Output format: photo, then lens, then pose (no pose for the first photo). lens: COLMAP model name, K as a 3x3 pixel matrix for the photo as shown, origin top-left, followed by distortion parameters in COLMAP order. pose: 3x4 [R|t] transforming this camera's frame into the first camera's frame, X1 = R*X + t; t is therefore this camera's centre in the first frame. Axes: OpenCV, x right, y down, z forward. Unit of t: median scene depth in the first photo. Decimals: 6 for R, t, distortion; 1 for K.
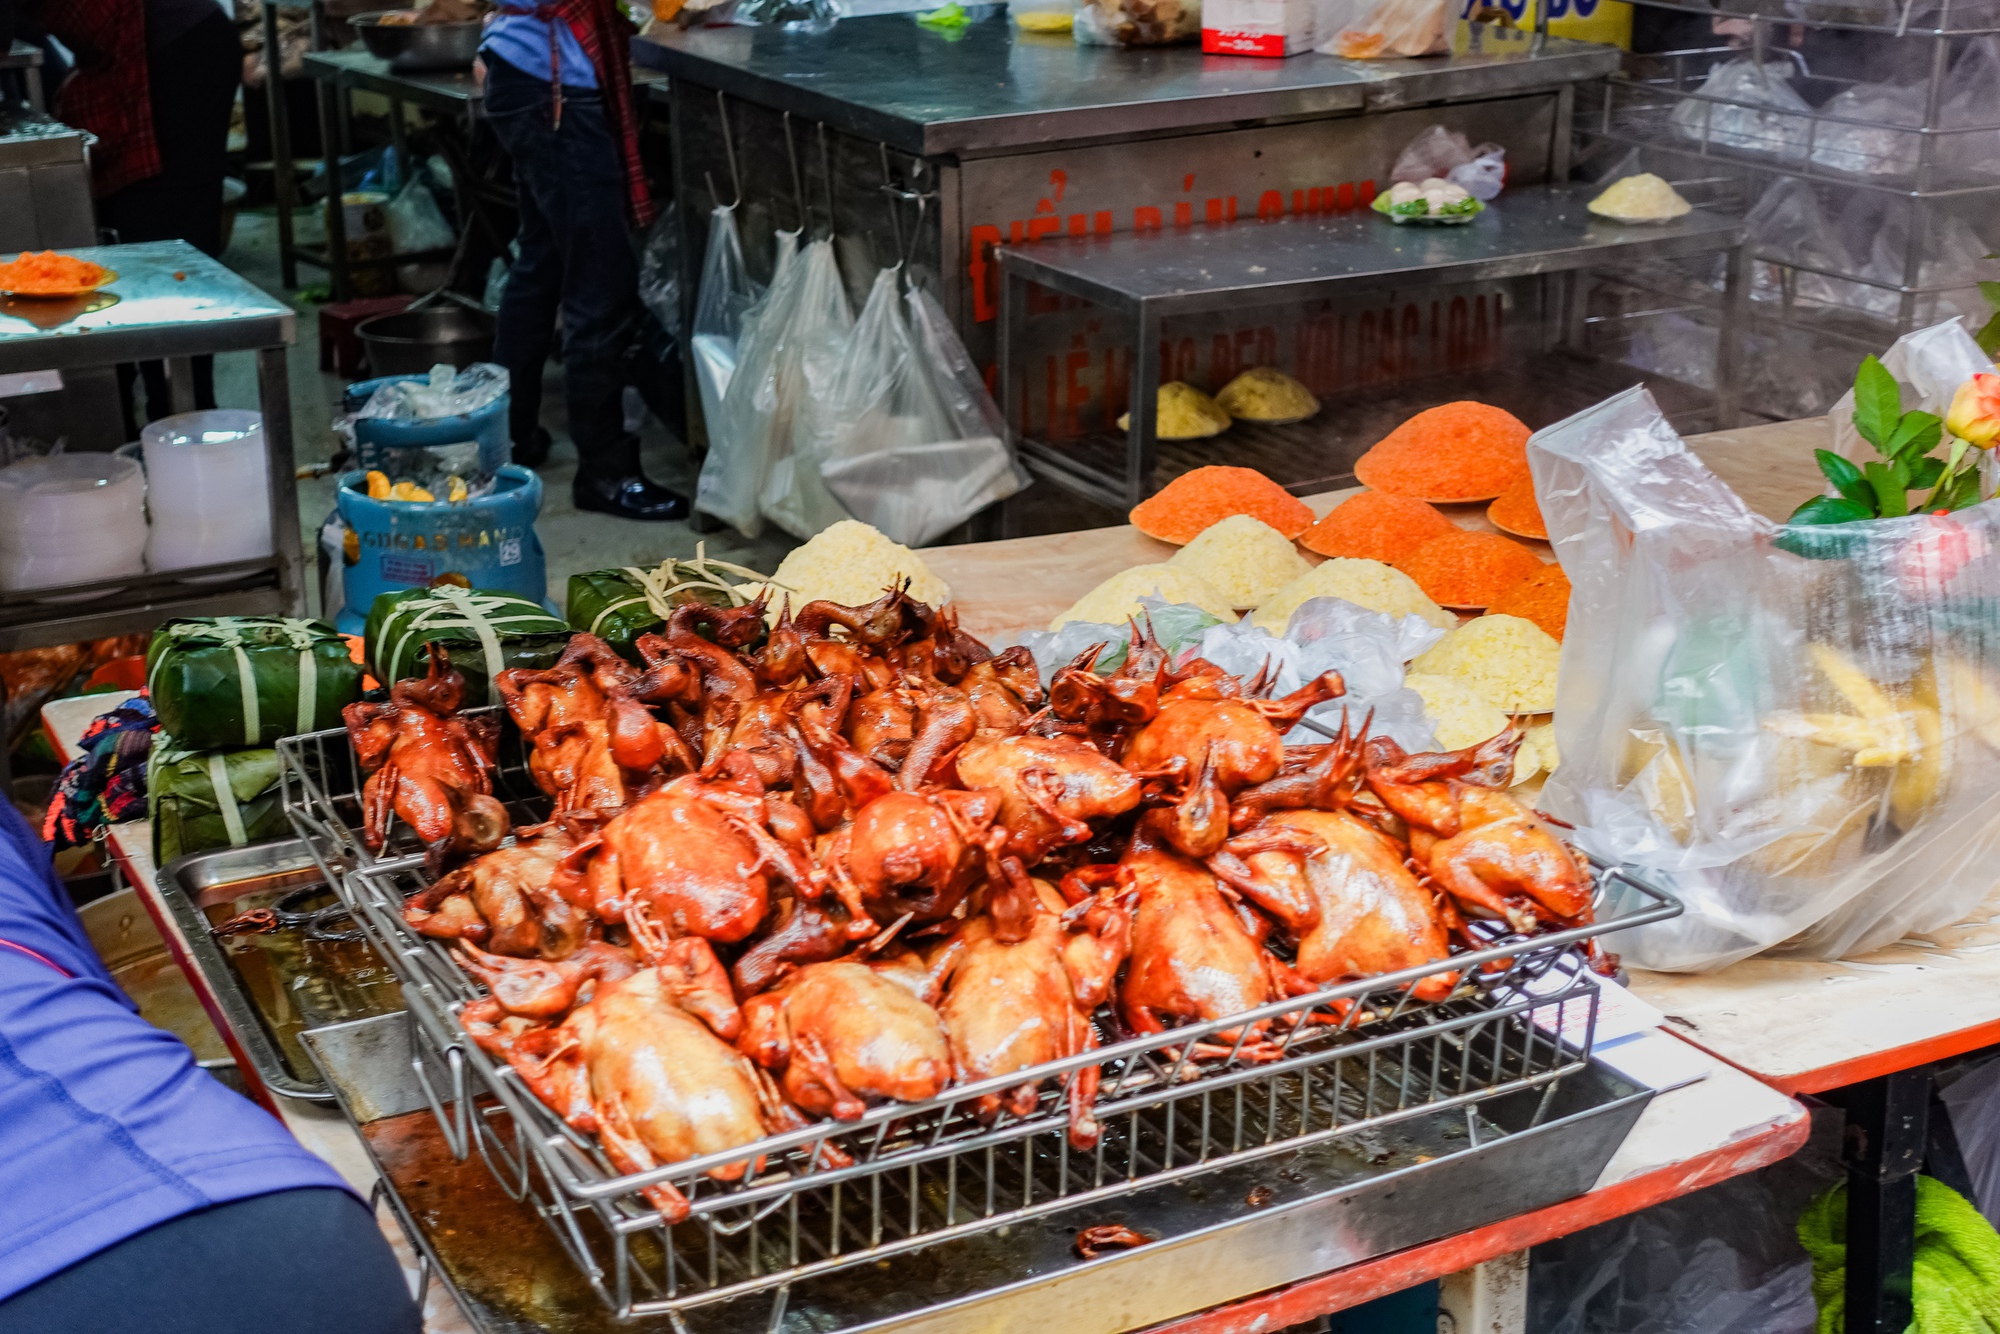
lens RADIAL K [[2688.3, 0, 1000.0], [0, 2688.3, 667.0], [0, 0, 1]] dist [0.017067, -0.073023]
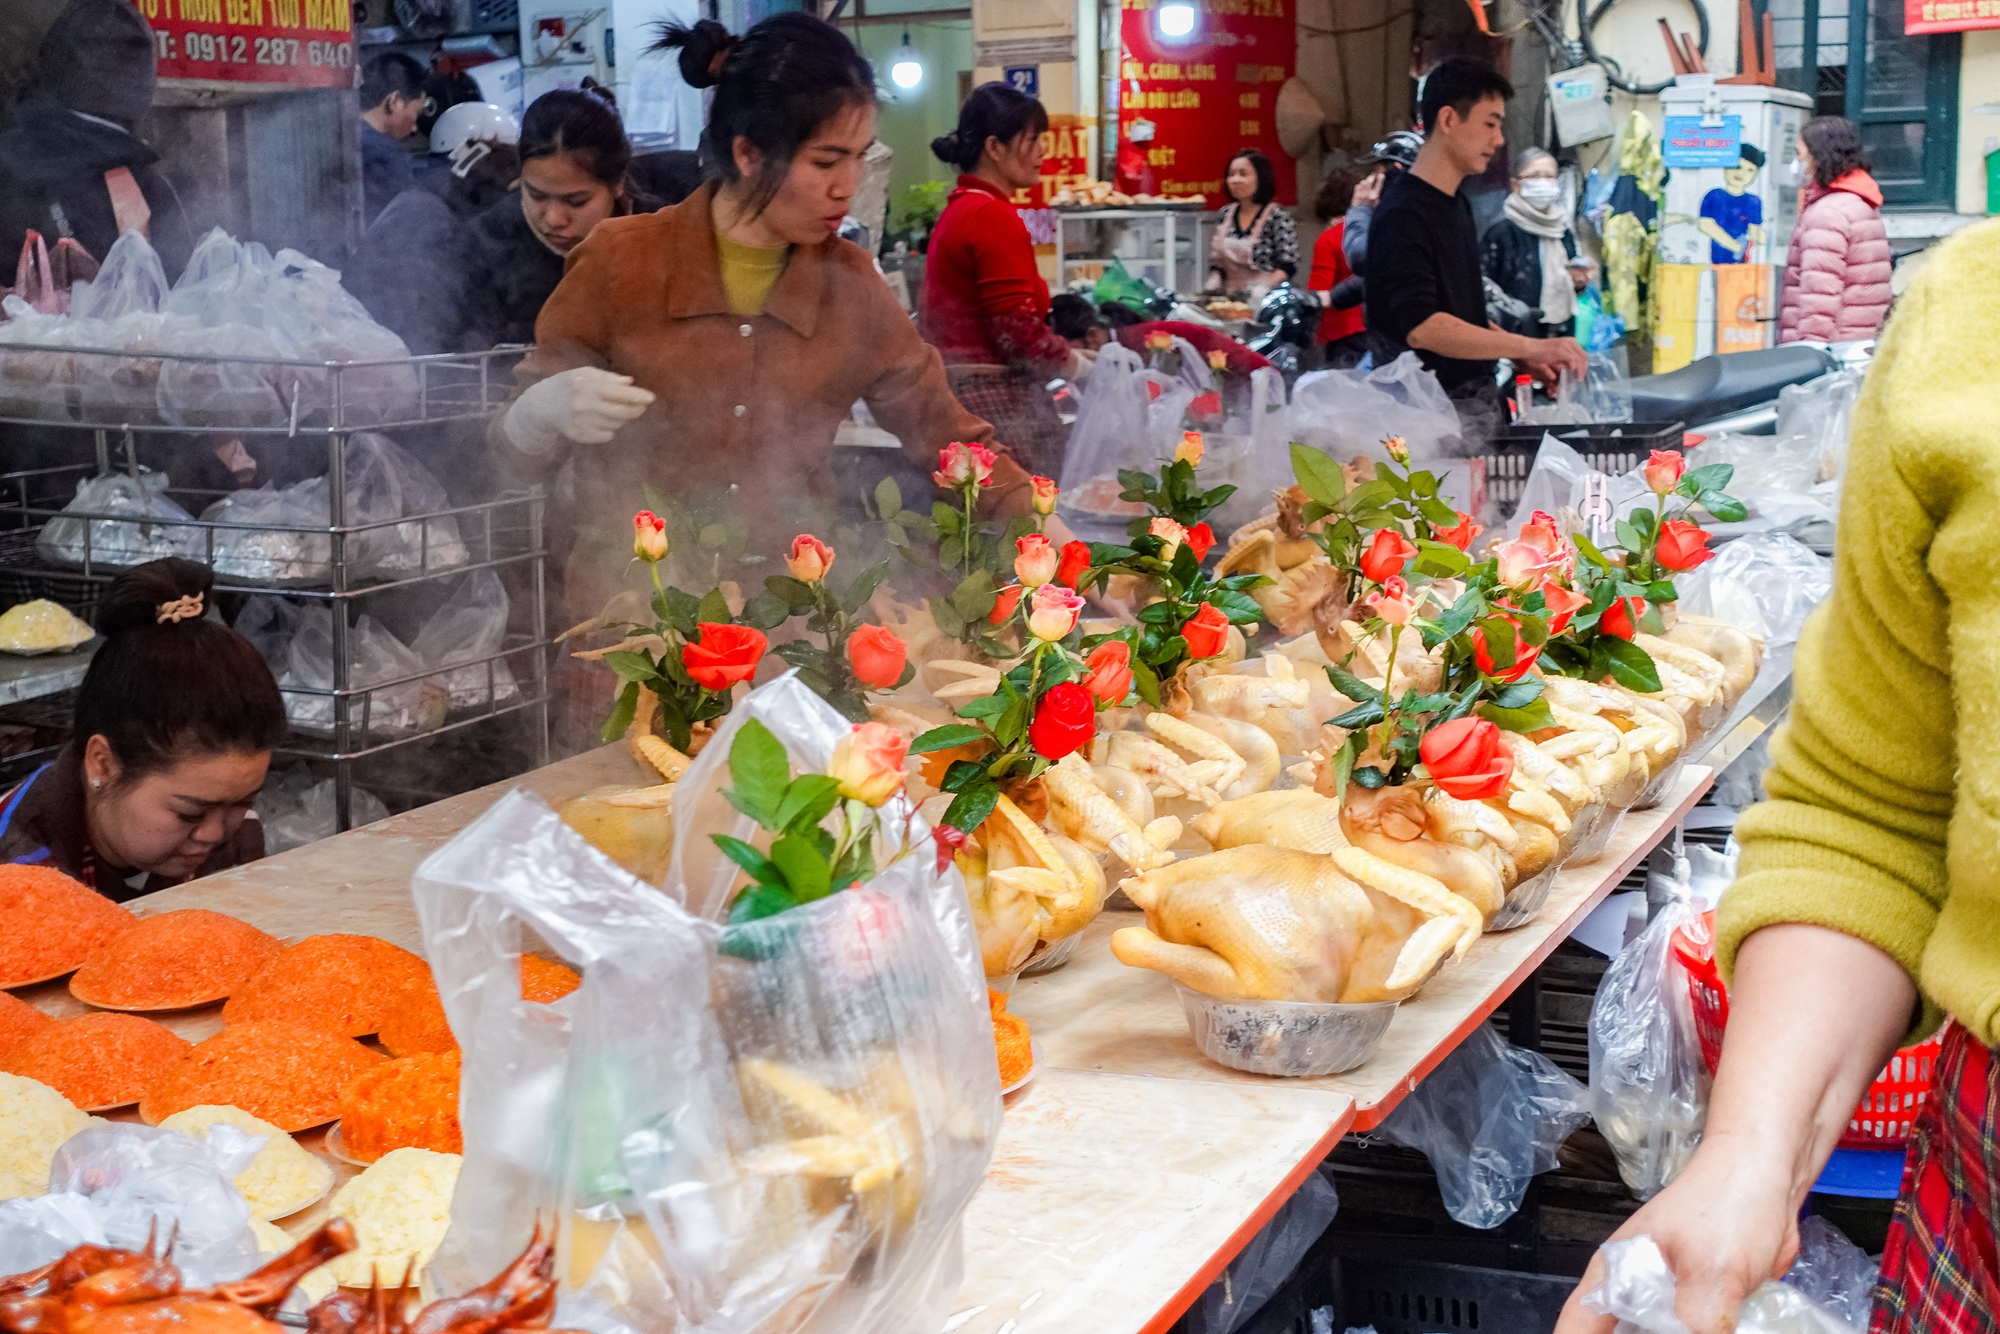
lens RADIAL K [[2688.3, 0, 1000.0], [0, 2688.3, 667.0], [0, 0, 1]] dist [0.017067, -0.073023]
pose [[0.792172, -0.101059, 0.601873, -0.051913], [0.195245, 0.976331, -0.093043, -0.013848], [-0.578225, 0.191219, 0.793153, 0.100261]]
